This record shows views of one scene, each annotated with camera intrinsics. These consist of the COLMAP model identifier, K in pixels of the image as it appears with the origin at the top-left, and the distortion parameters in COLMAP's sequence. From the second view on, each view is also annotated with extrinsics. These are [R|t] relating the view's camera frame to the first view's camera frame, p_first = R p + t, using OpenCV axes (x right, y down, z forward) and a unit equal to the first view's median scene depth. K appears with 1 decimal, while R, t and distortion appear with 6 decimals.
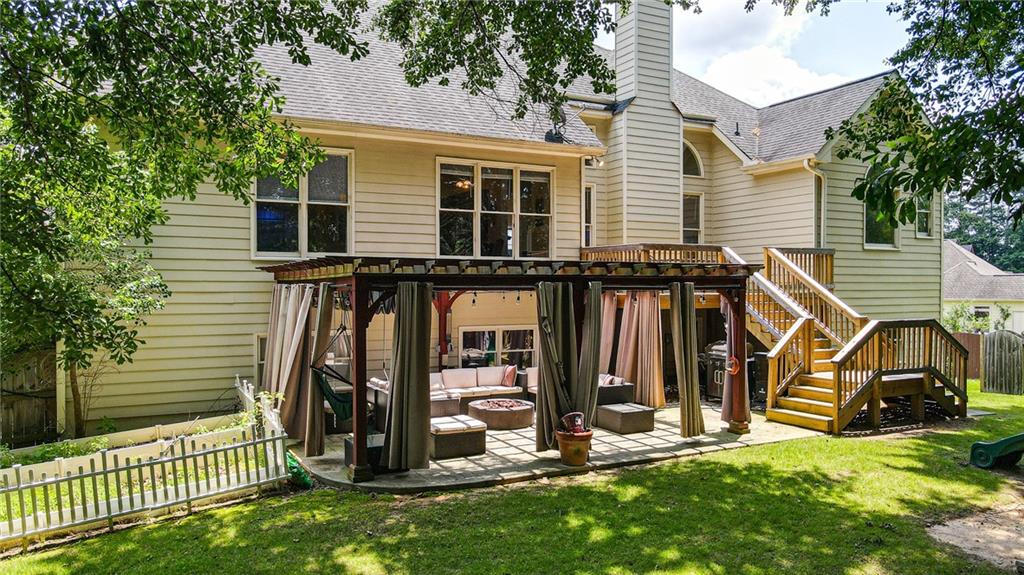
lens RADIAL K [[762.8, 0, 516.6], [0, 762.8, 292.7], [0, 0, 1]] dist [0.020520, -0.000754]
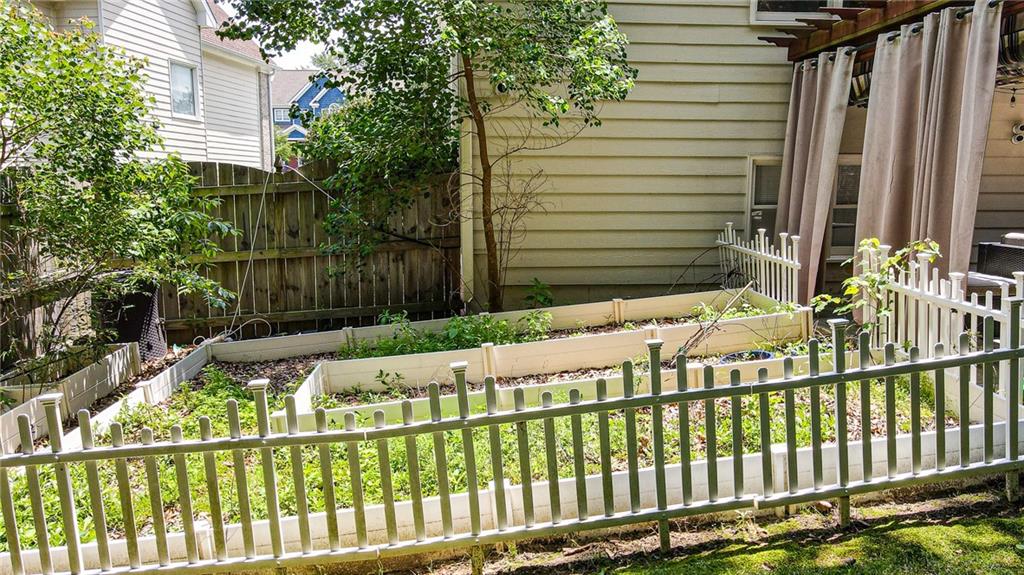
lens RADIAL K [[762.8, 0, 516.6], [0, 762.8, 292.7], [0, 0, 1]] dist [0.020520, -0.000754]
pose [[0.921913, 0.056072, -0.383318, -0.280059], [-0.006573, 0.991591, 0.129241, 0.082342], [0.387342, -0.116629, 0.914529, 0.391080]]
